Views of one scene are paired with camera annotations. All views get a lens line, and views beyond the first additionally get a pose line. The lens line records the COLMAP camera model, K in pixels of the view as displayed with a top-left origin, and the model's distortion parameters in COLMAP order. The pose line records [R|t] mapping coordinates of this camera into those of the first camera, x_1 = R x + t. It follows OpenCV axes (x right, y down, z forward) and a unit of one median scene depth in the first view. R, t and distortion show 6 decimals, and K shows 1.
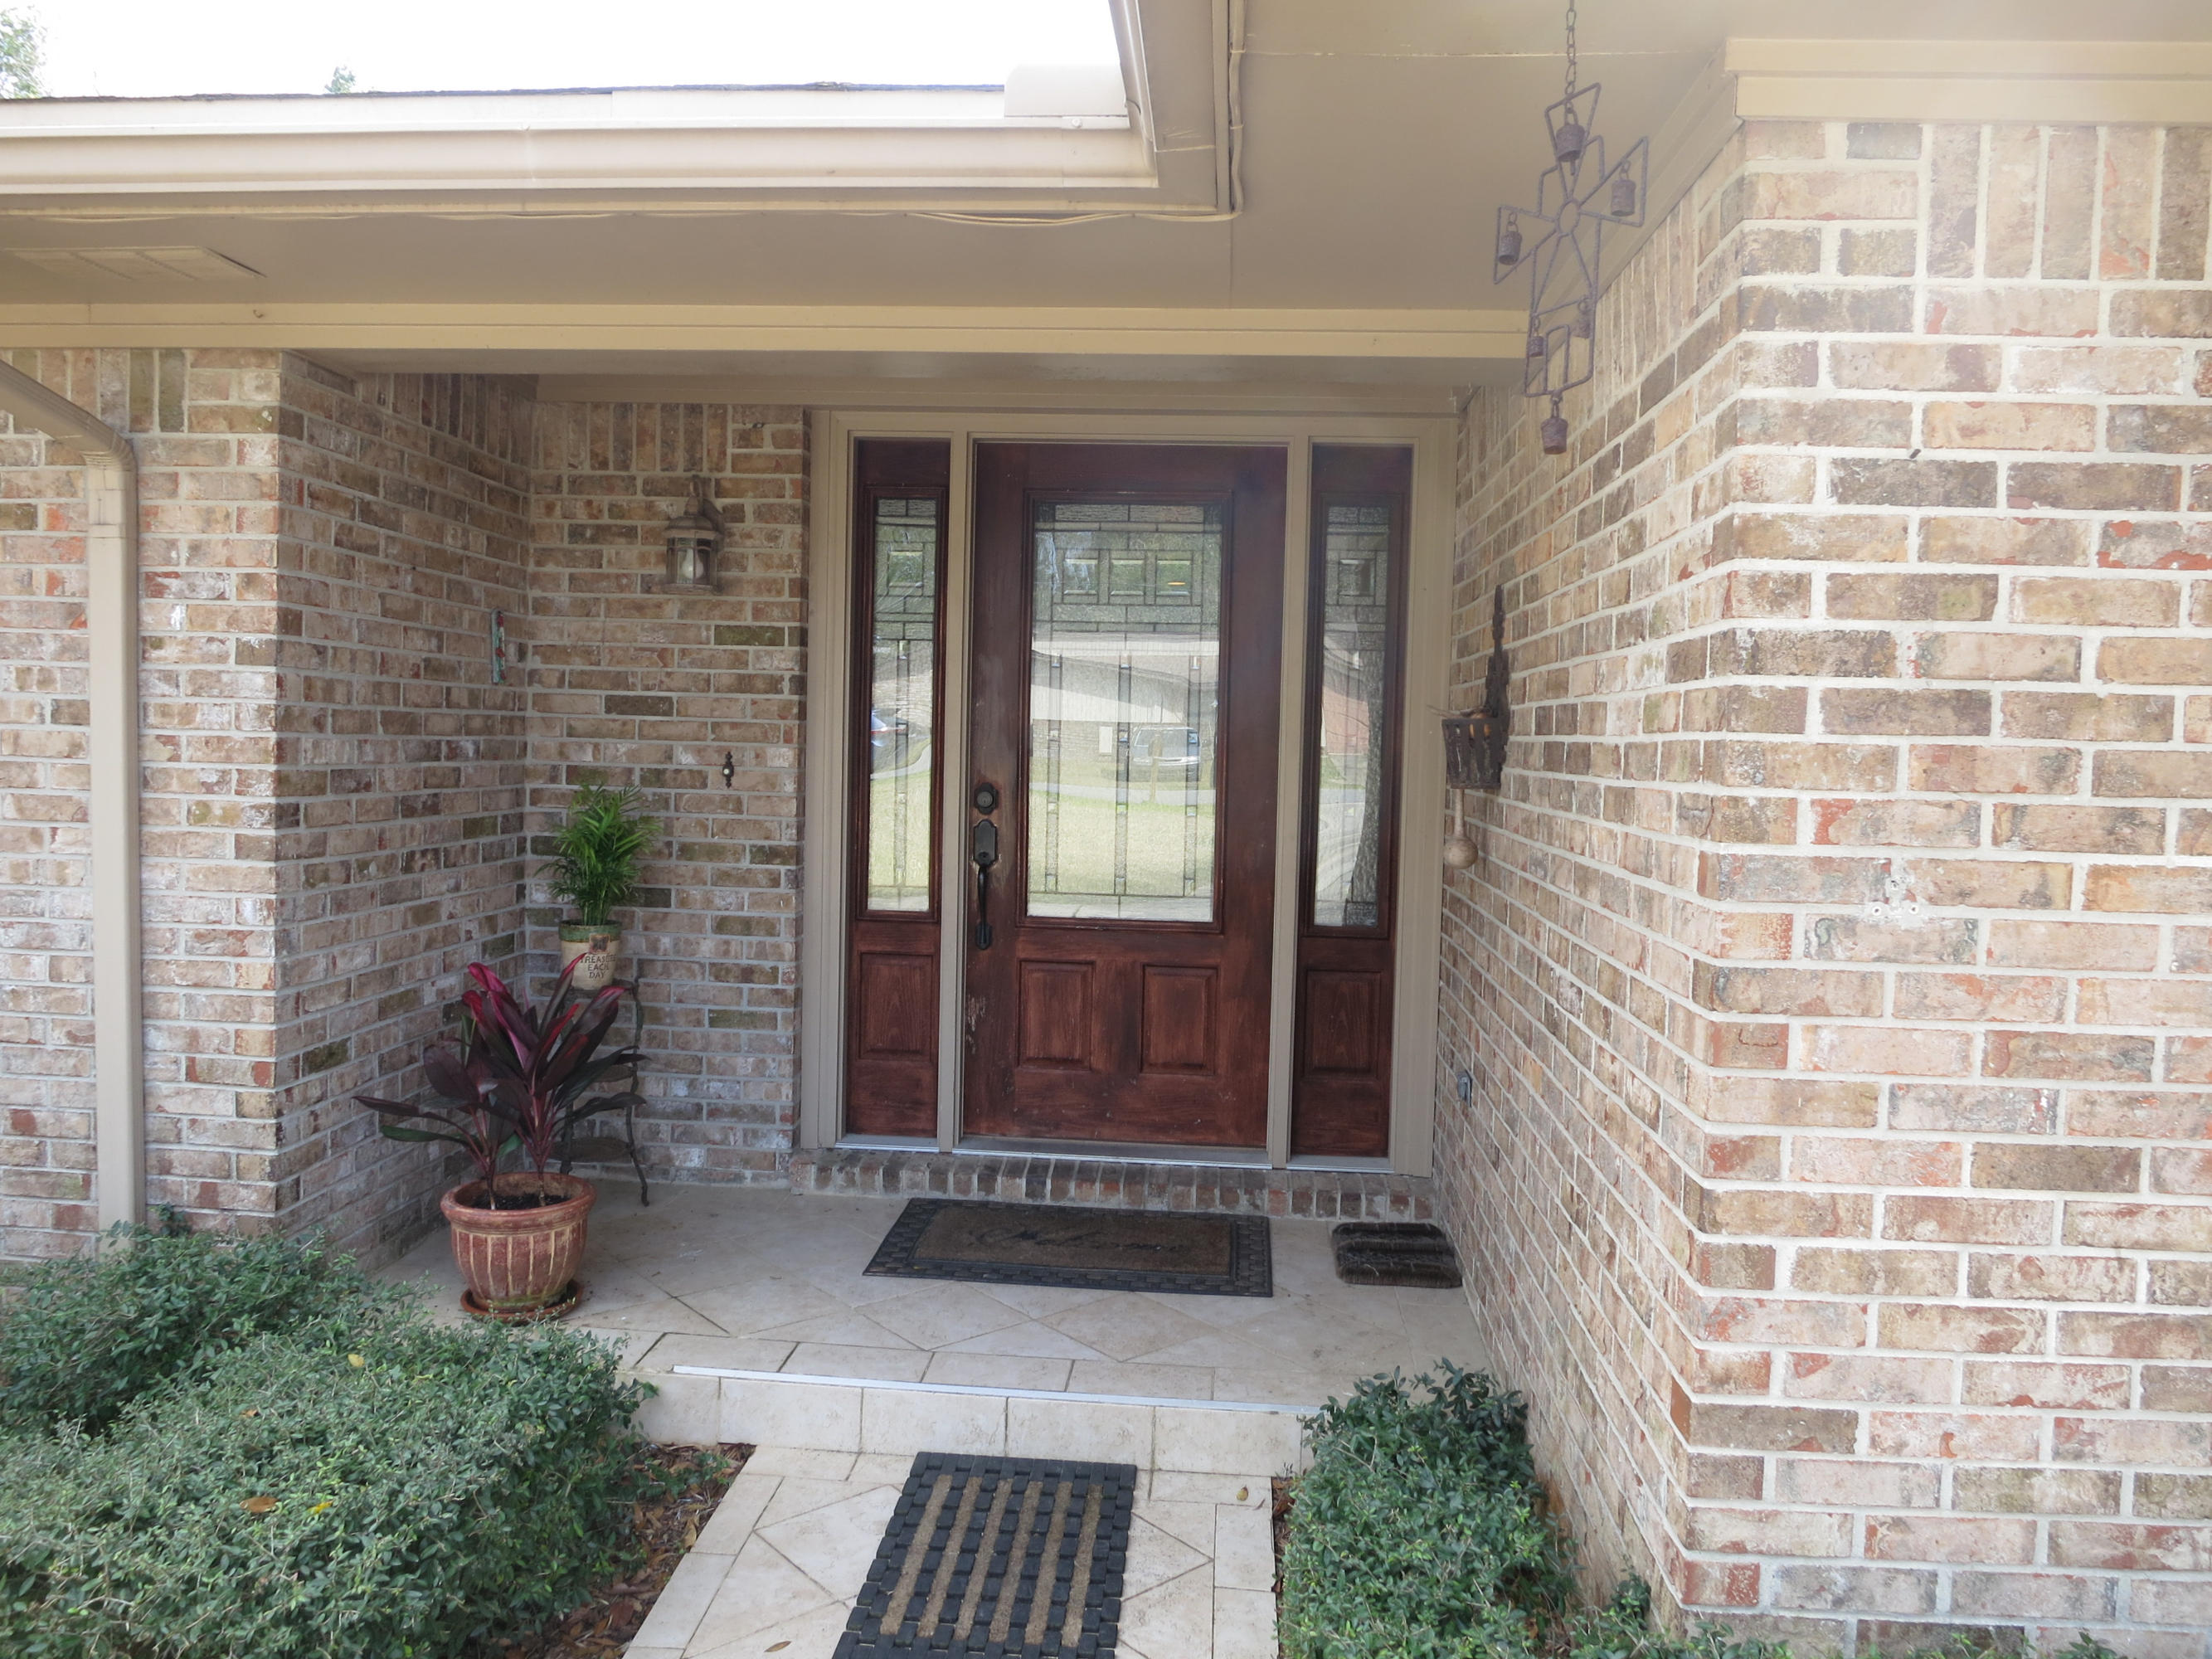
lens RADIAL K [[1601.3, 0, 1100.6], [0, 1601.3, 820.0], [0, 0, 1]] dist [-0.044093, 0.013075]
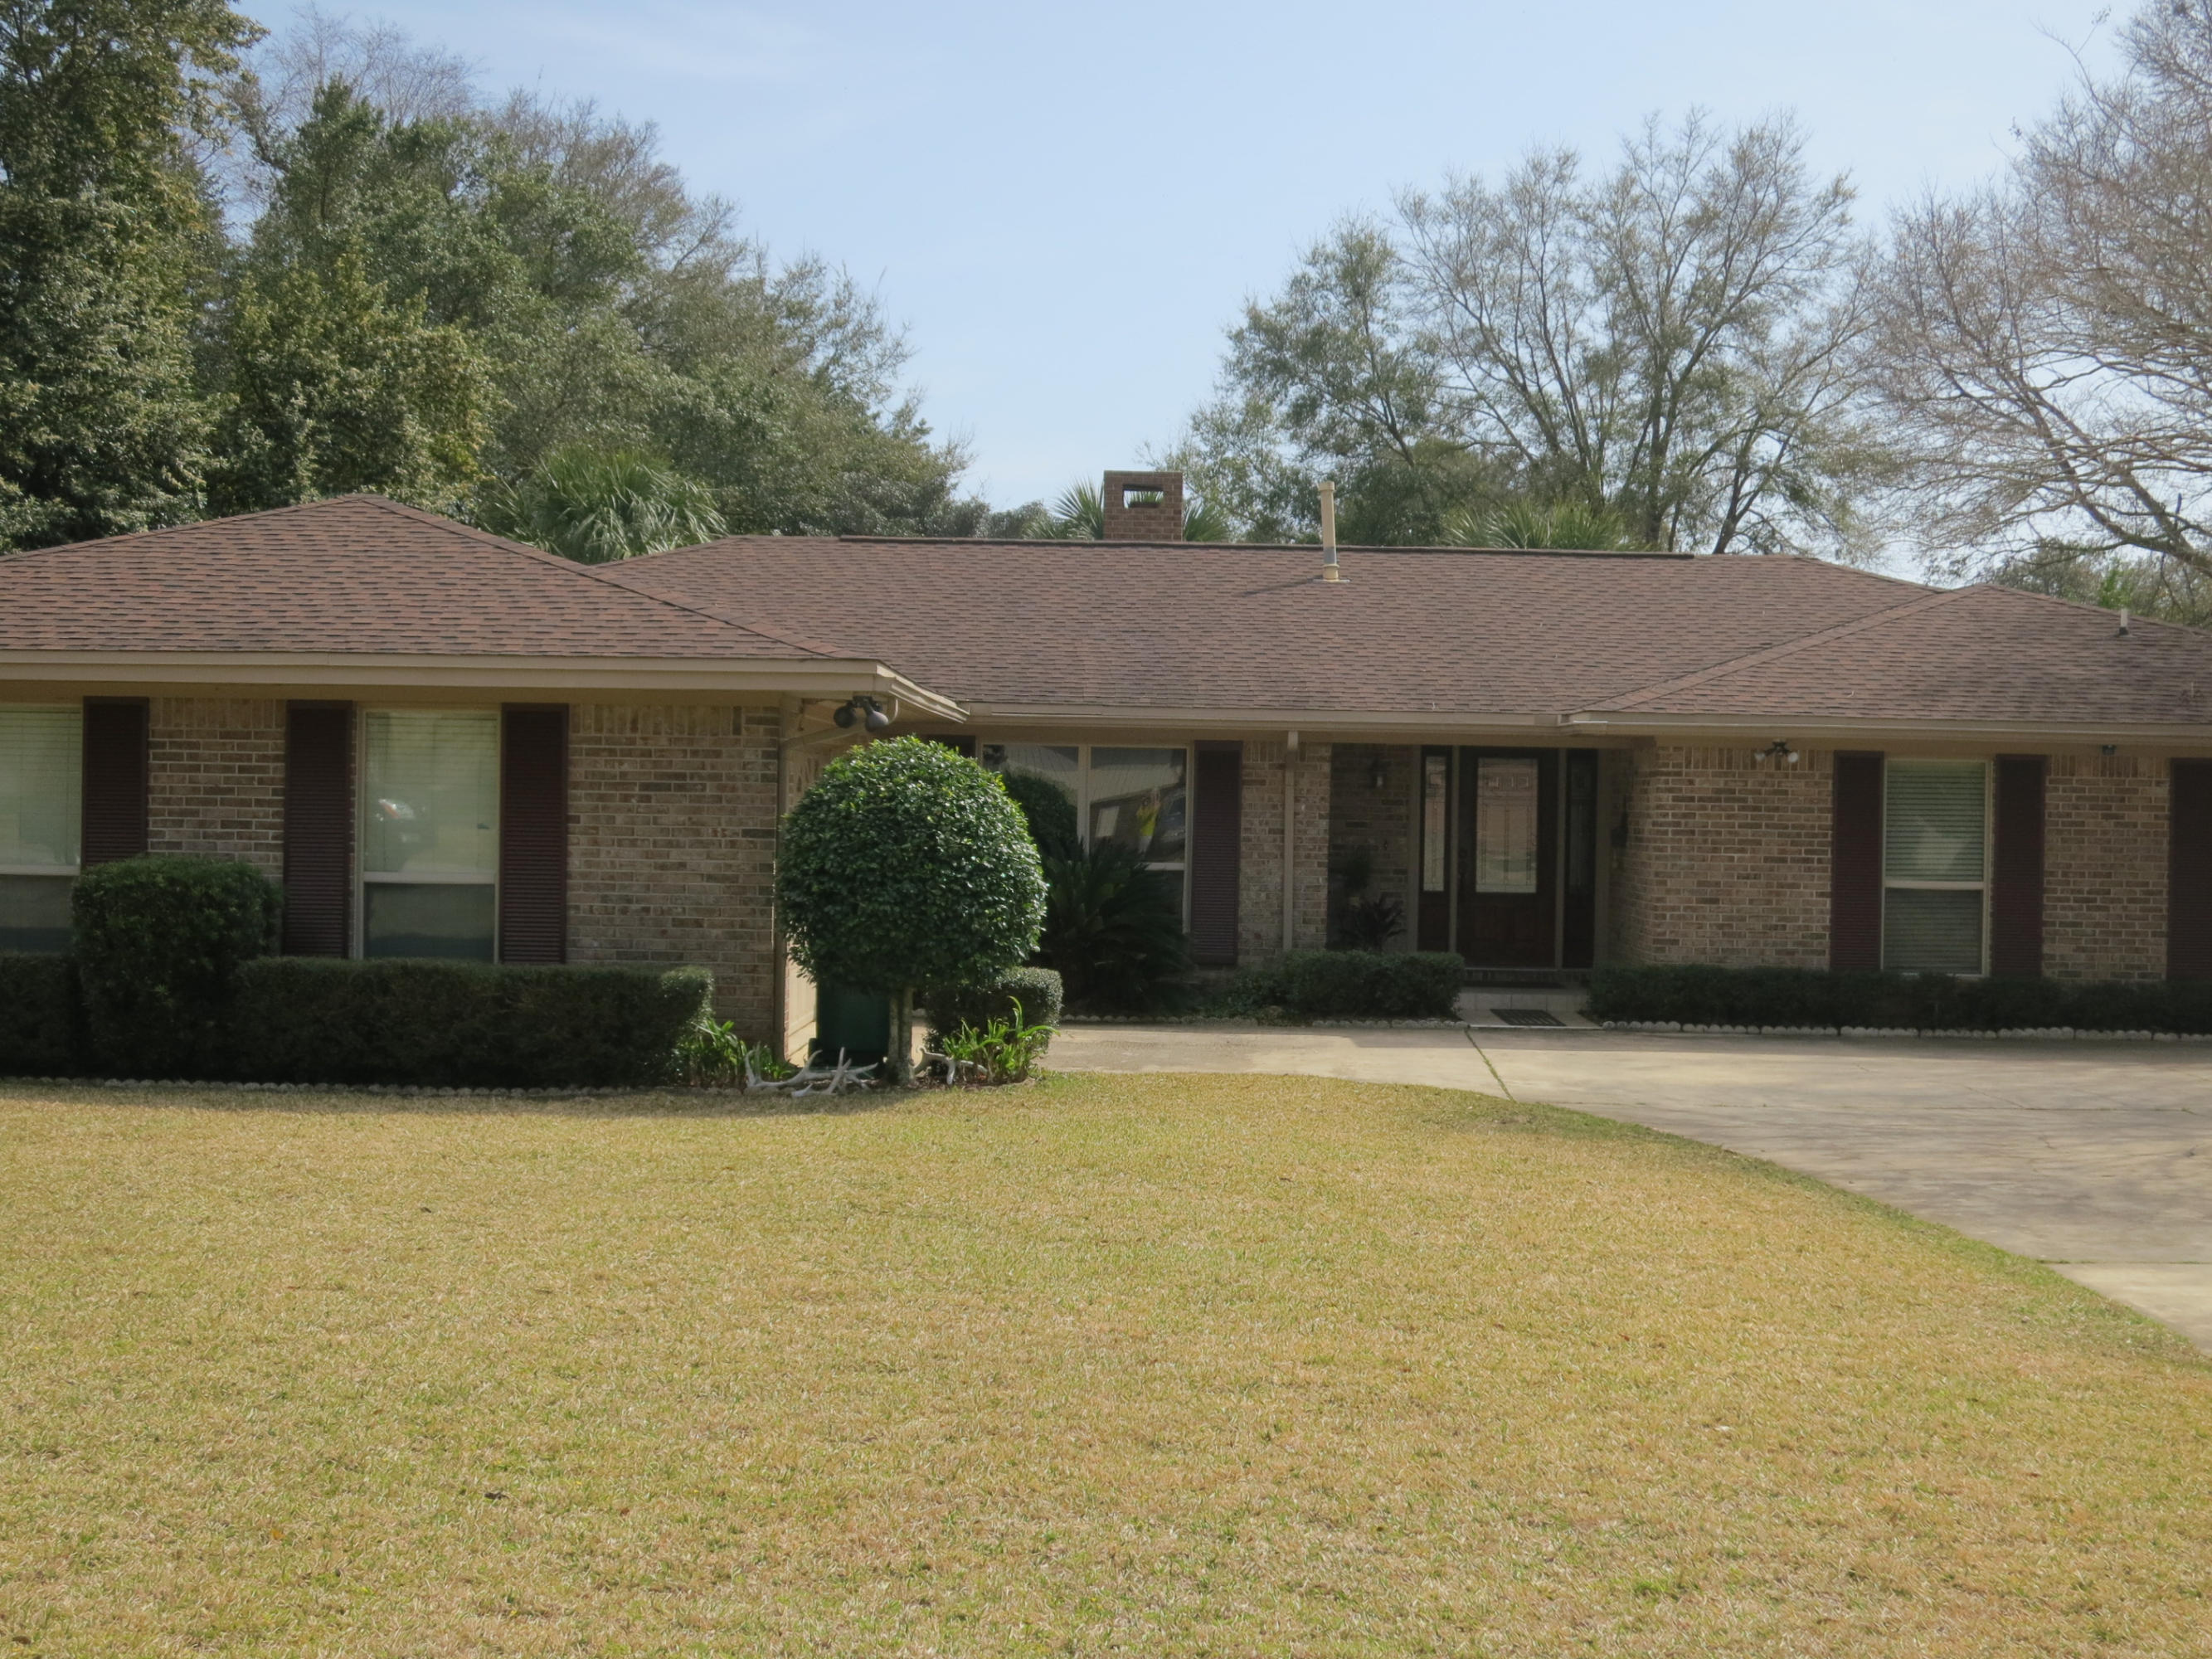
lens RADIAL K [[3031.9, 0, 1108.4], [0, 3031.9, 830.3], [0, 0, 1]] dist [-0.076778, 0.000000]
pose [[0.997511, -0.008256, 0.070019, -1.615897], [0.011135, 0.999104, -0.040825, 0.239210], [-0.069620, 0.041503, 0.996710, -6.648824]]
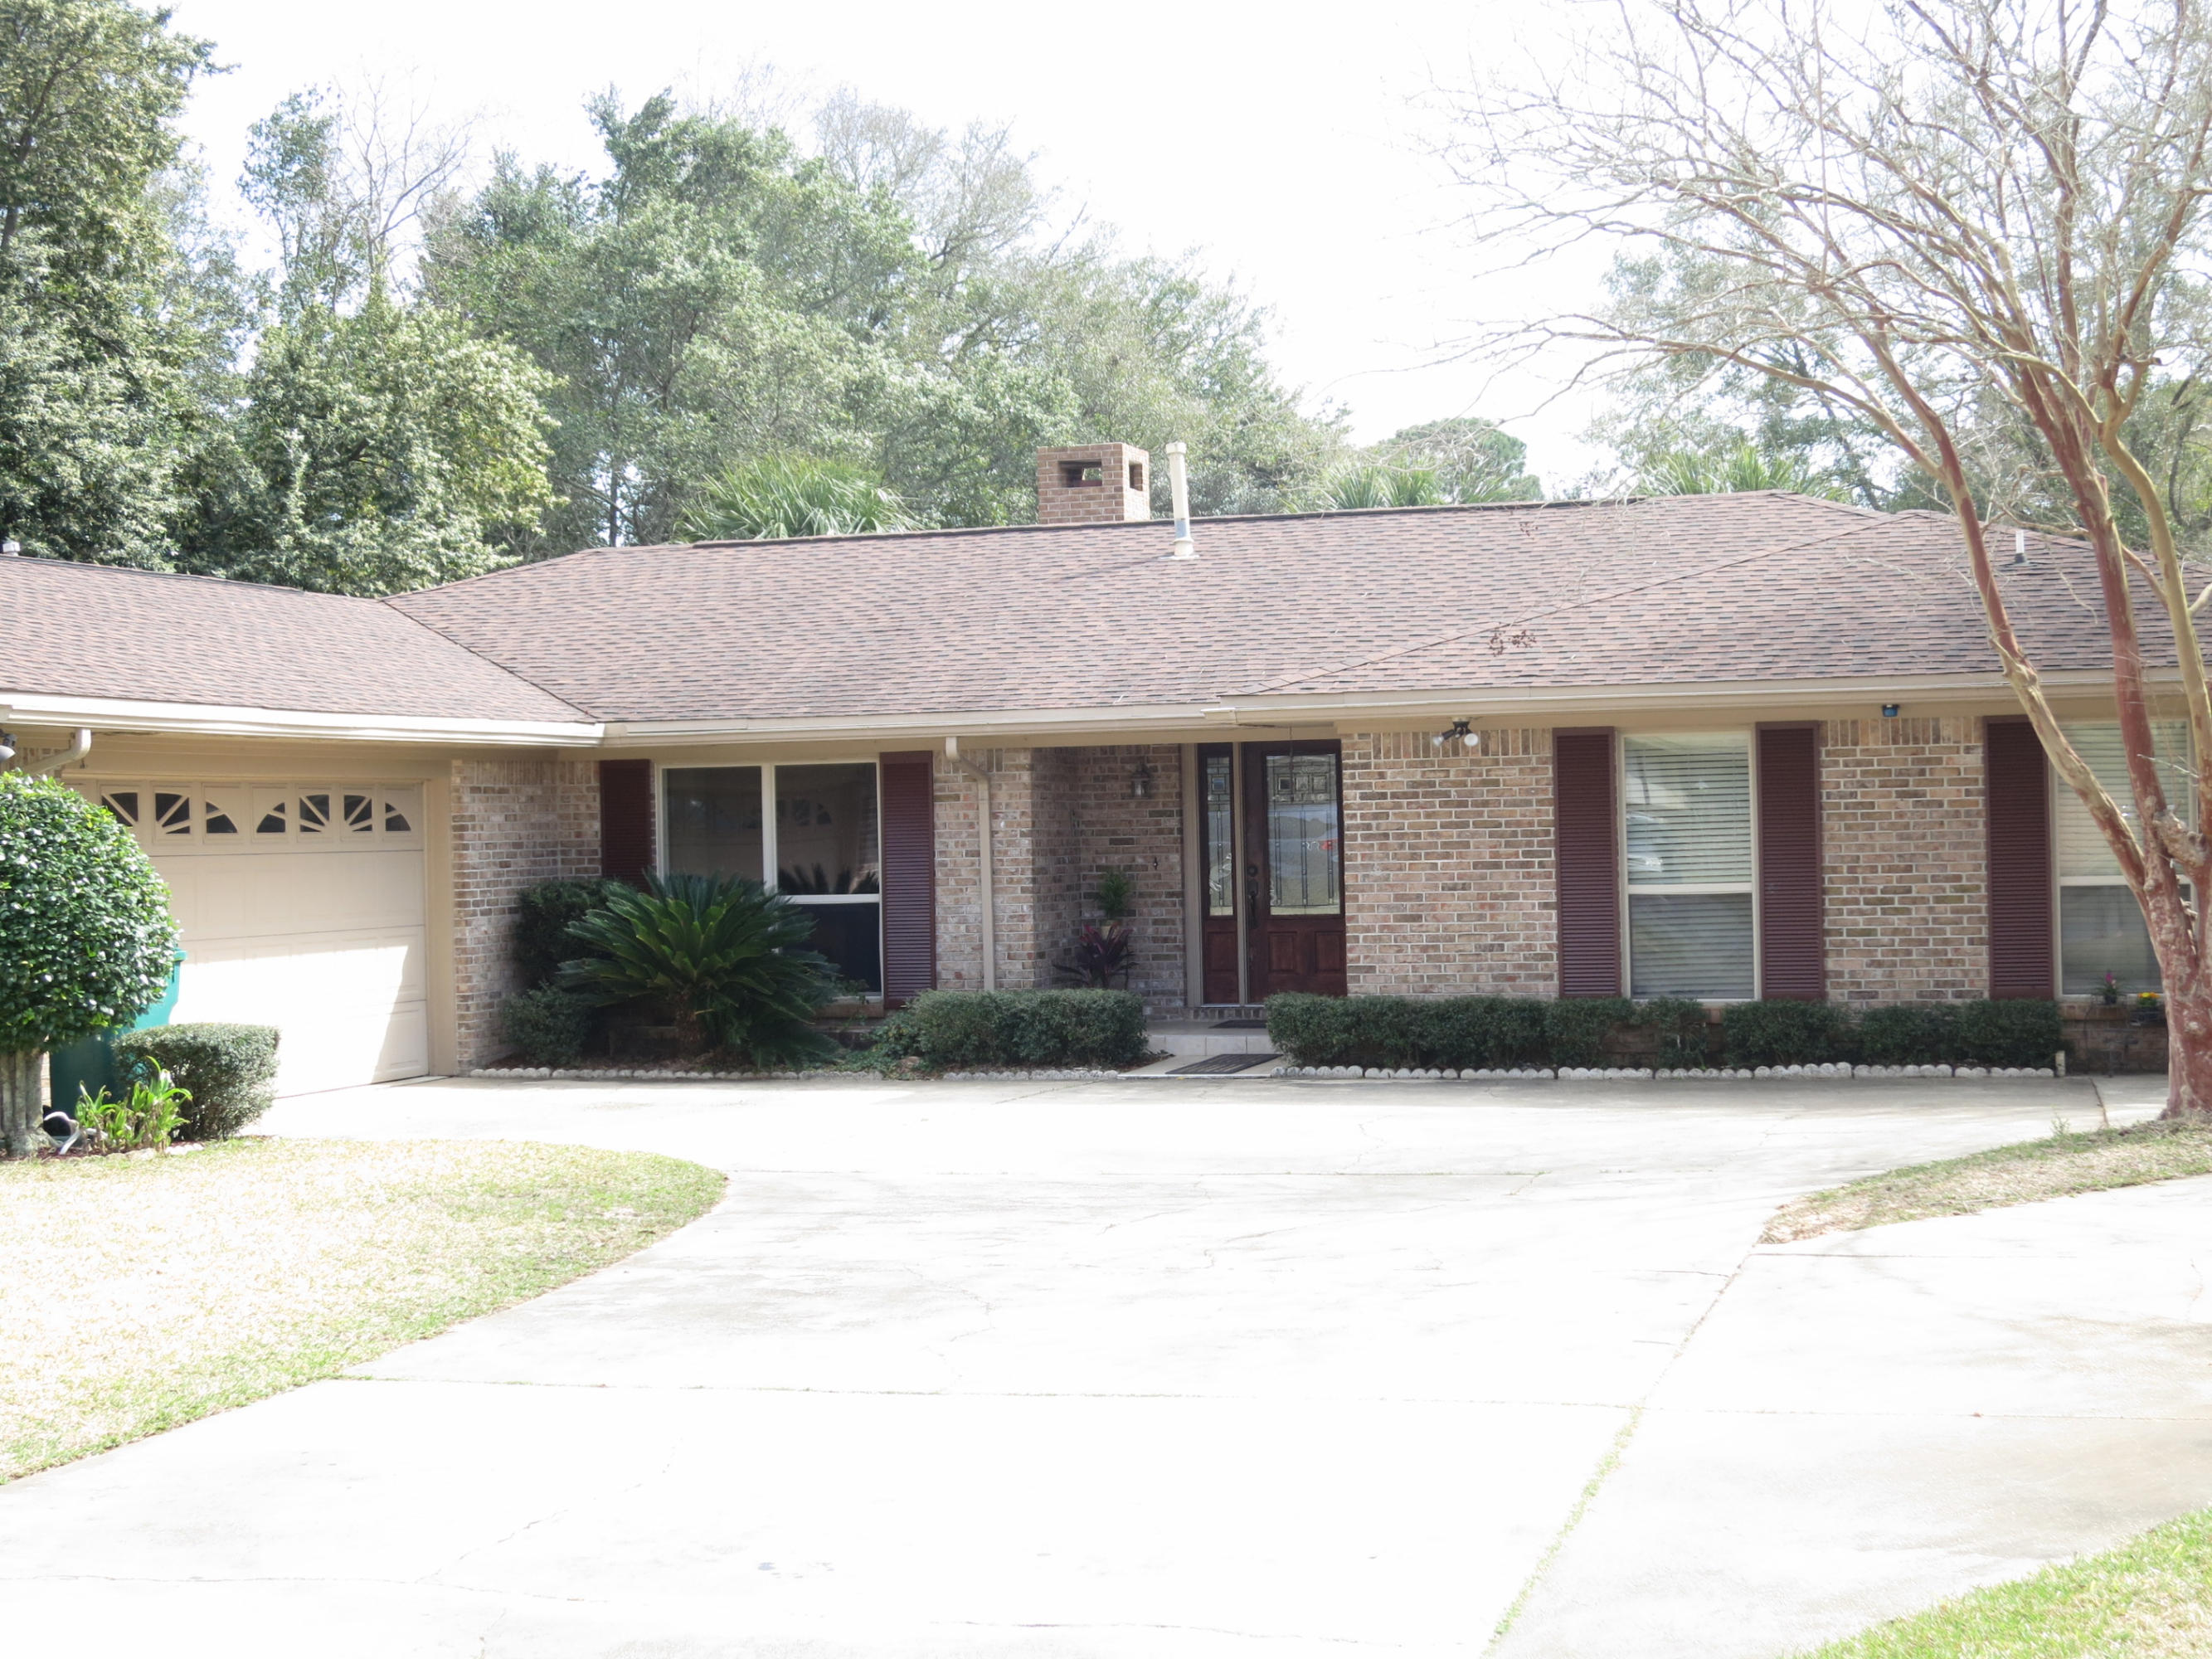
lens RADIAL K [[3296.9, 0, 1112.4], [0, 3296.9, 832.1], [0, 0, 1]] dist [-0.100143, 0.000000]
pose [[0.977209, -0.048831, -0.206585, 1.140873], [0.037982, 0.997699, -0.056161, 0.302420], [0.208852, 0.047035, 0.976816, -5.993846]]
